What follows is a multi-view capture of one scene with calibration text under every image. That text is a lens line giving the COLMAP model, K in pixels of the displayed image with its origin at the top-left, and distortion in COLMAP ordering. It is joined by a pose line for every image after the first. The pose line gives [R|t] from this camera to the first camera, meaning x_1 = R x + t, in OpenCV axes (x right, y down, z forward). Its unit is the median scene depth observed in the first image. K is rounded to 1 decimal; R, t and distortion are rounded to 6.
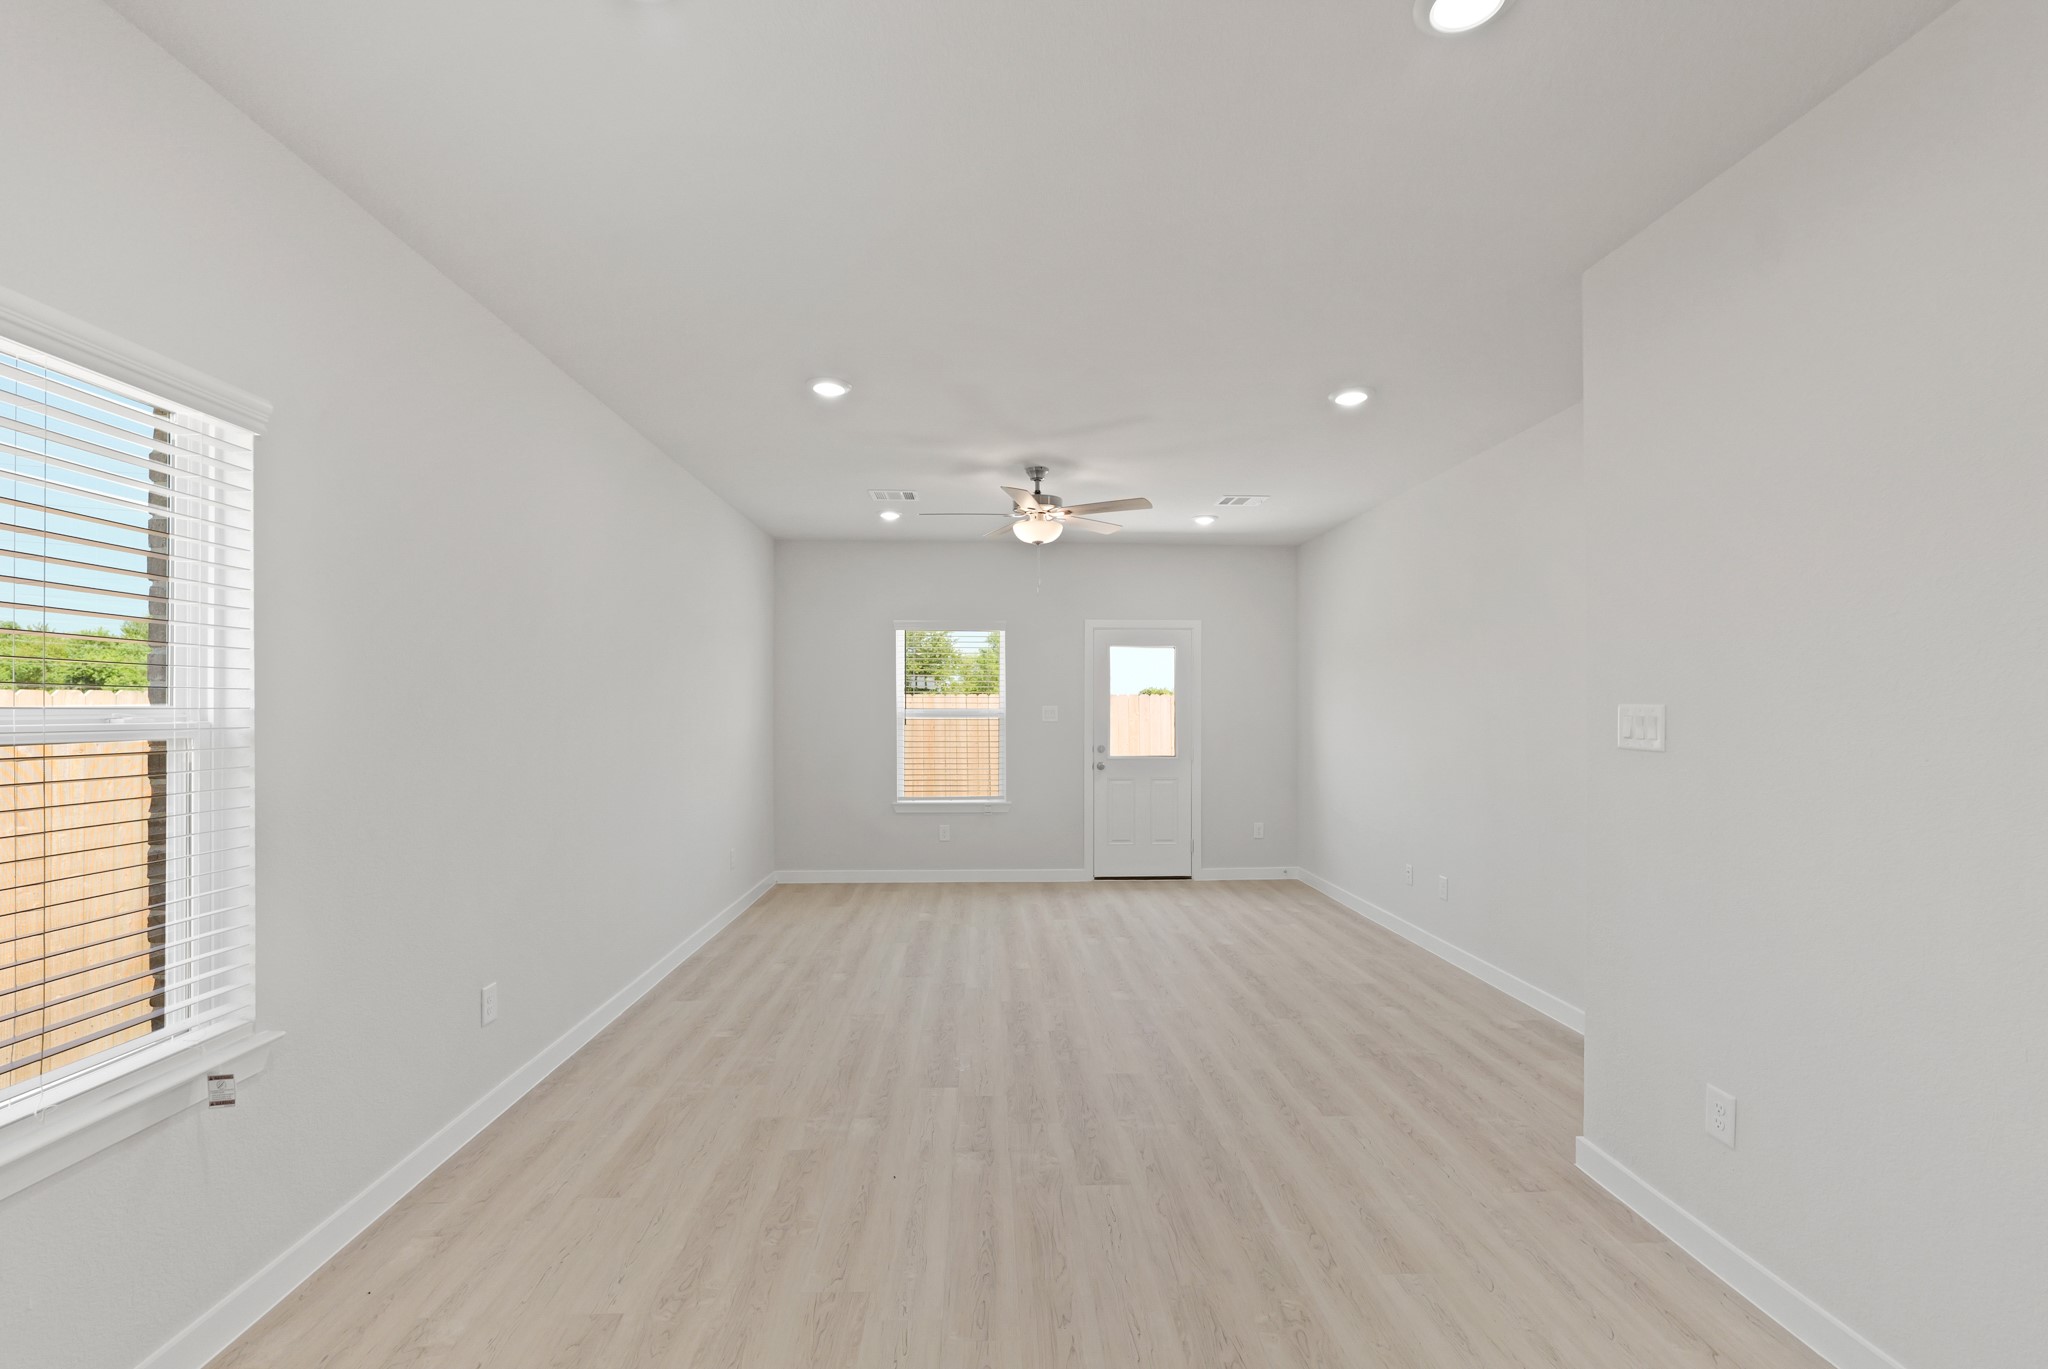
lens RADIAL K [[844.1, 0, 1033.8], [0, 844.1, 703.8], [0, 0, 1]] dist [-0.010652, 0.000636]
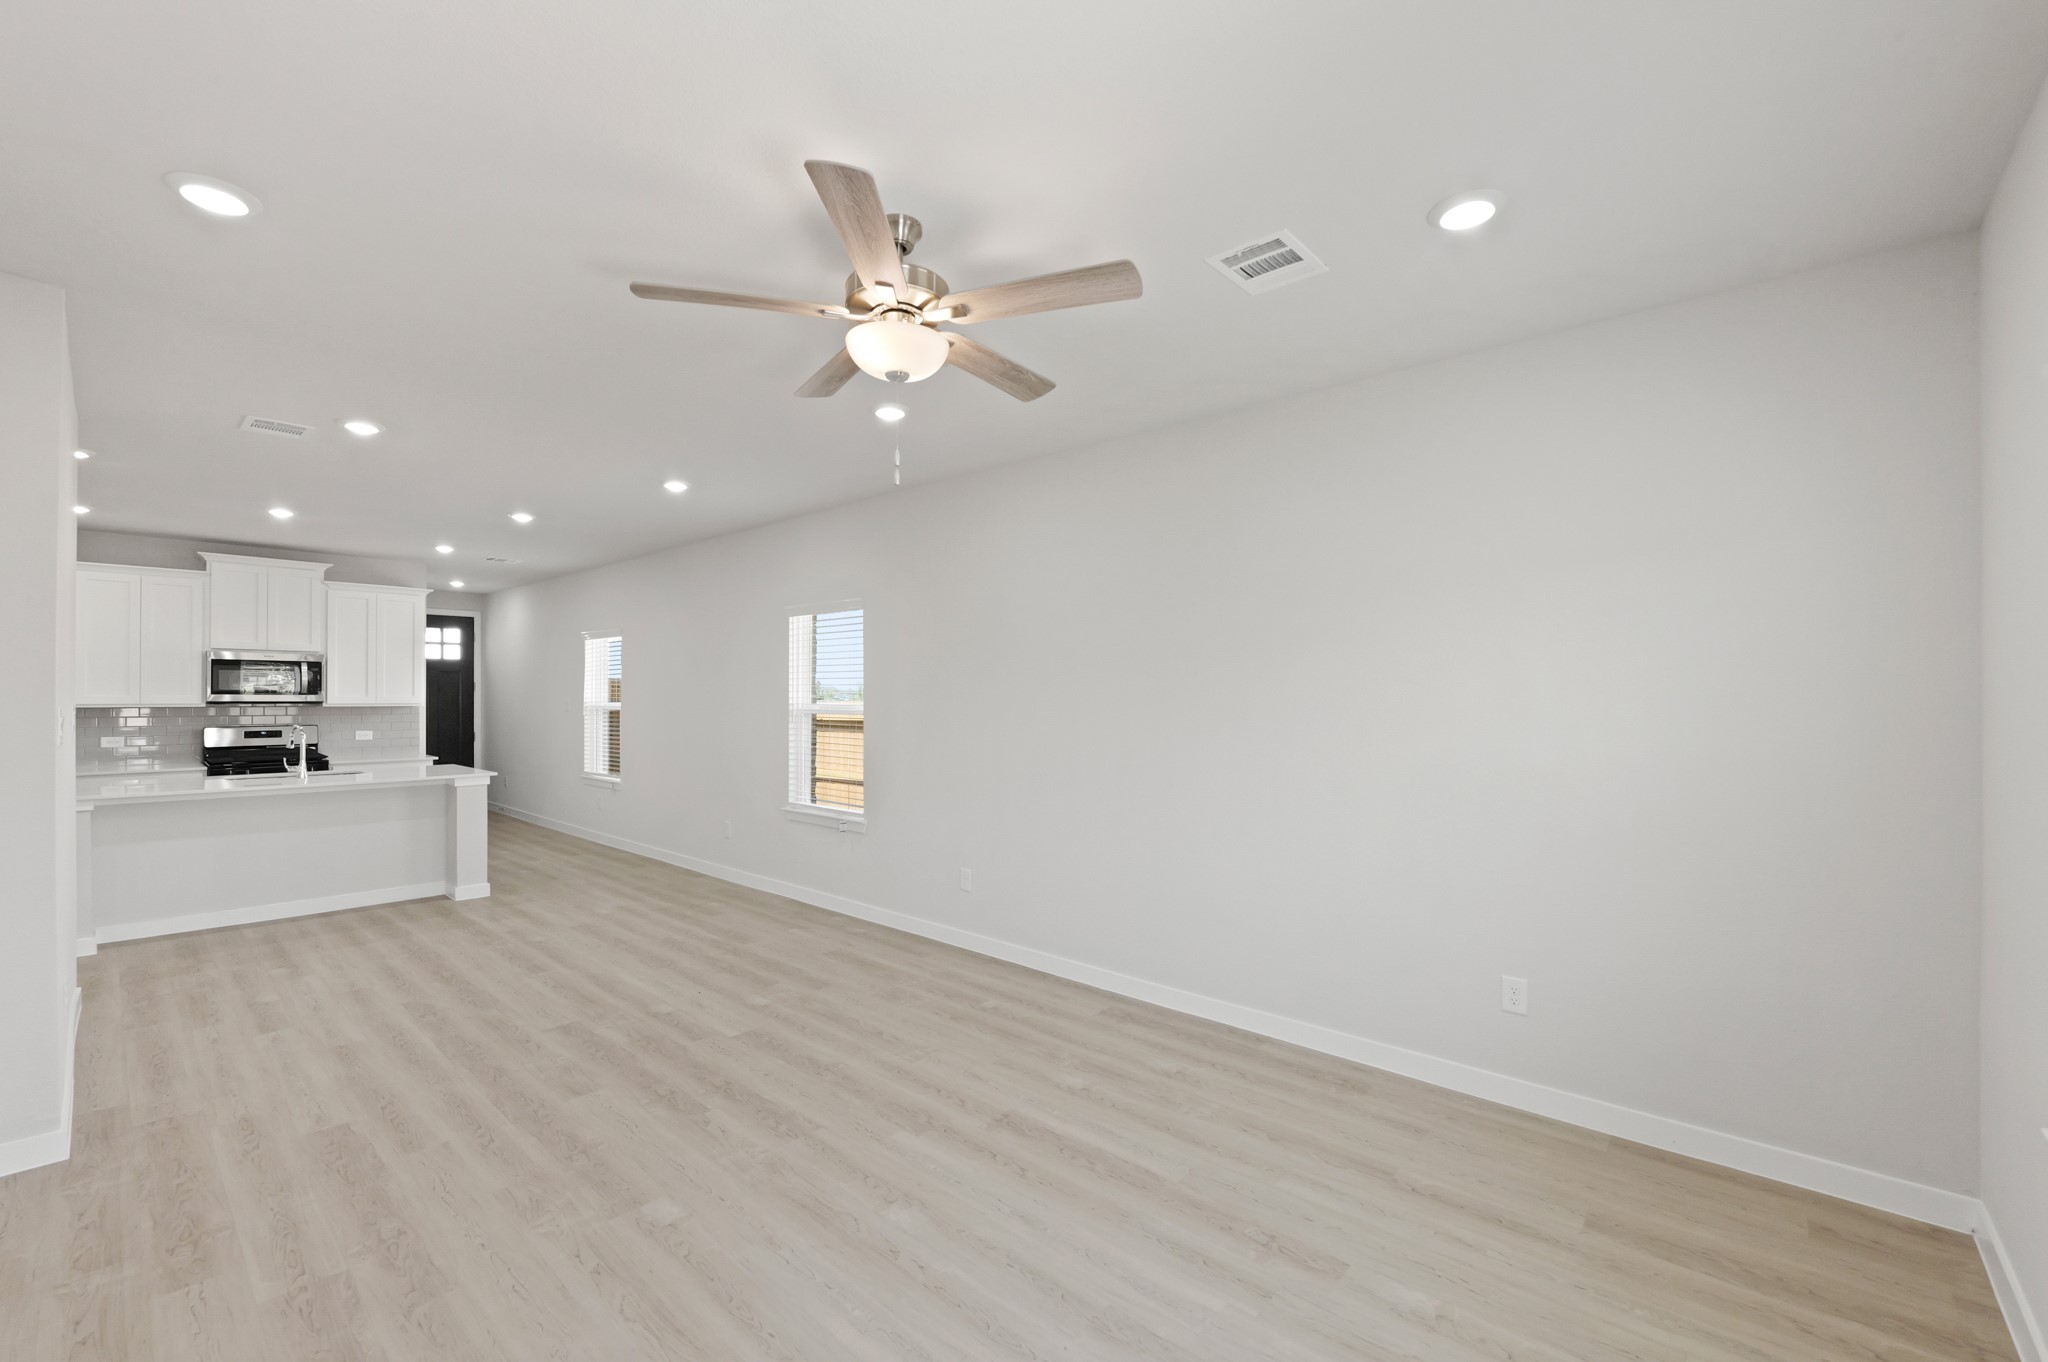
lens RADIAL K [[852.7, 0, 1025.7], [0, 852.7, 699.2], [0, 0, 1]] dist [-0.008961, 0.000109]
pose [[-0.708465, -0.000719, -0.705746, 0.319350], [-0.000544, 1.000000, -0.000473, -0.007023], [0.705746, 0.000049, -0.708465, 1.503238]]
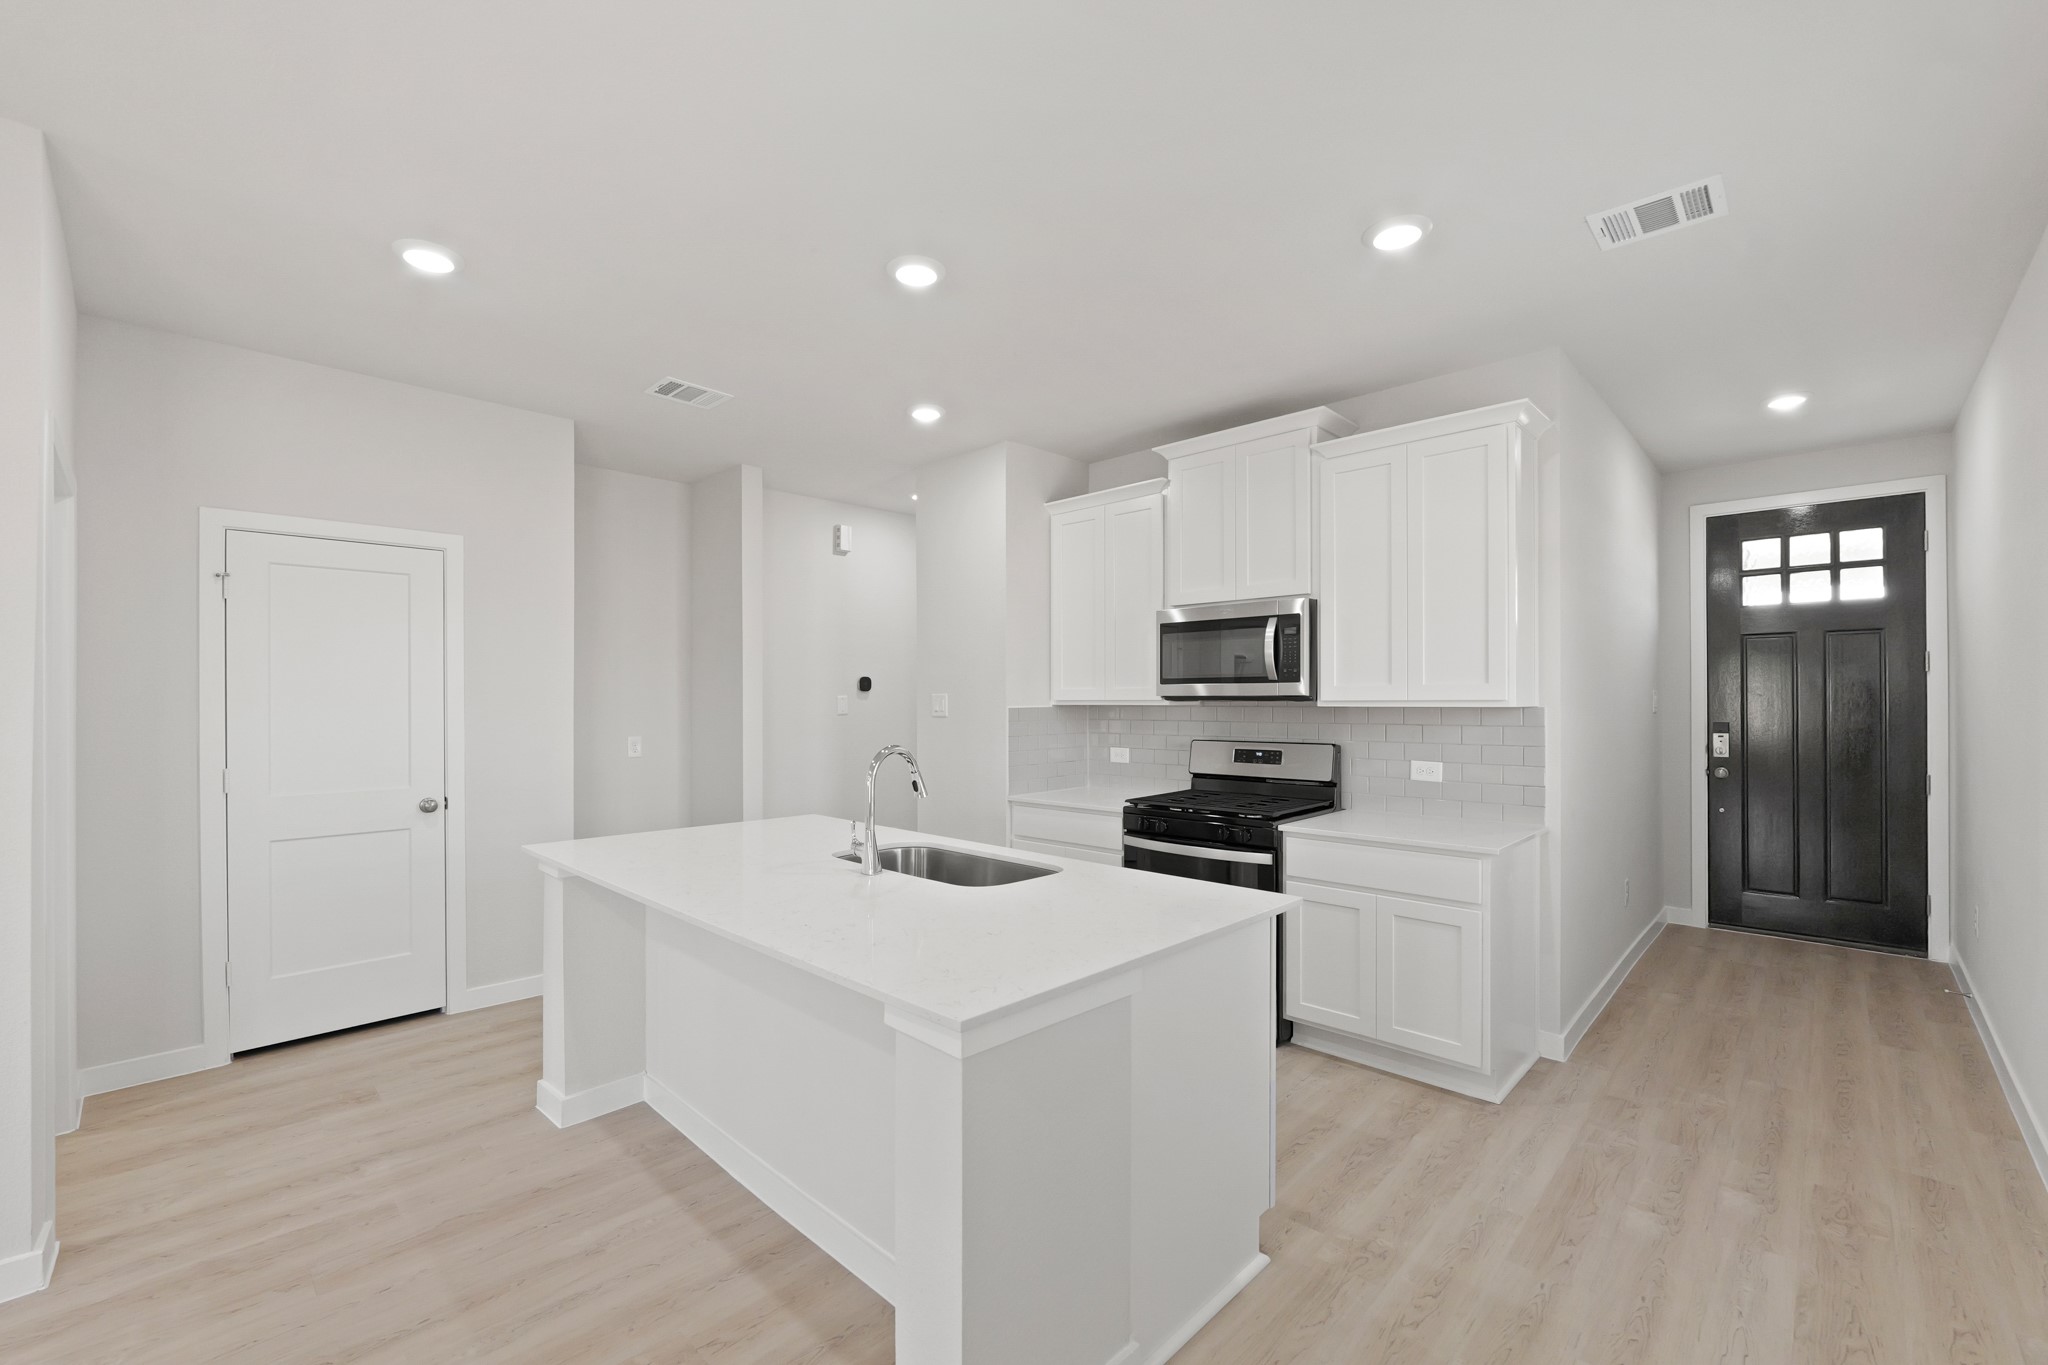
lens RADIAL K [[844.1, 0, 1023.0], [0, 844.1, 695.1], [0, 0, 1]] dist [-0.010652, 0.000636]
pose [[-0.673729, 0.004818, 0.738963, -0.279003], [-0.001574, 0.999967, -0.007955, 0.003811], [-0.738977, -0.006523, -0.673699, 0.086285]]
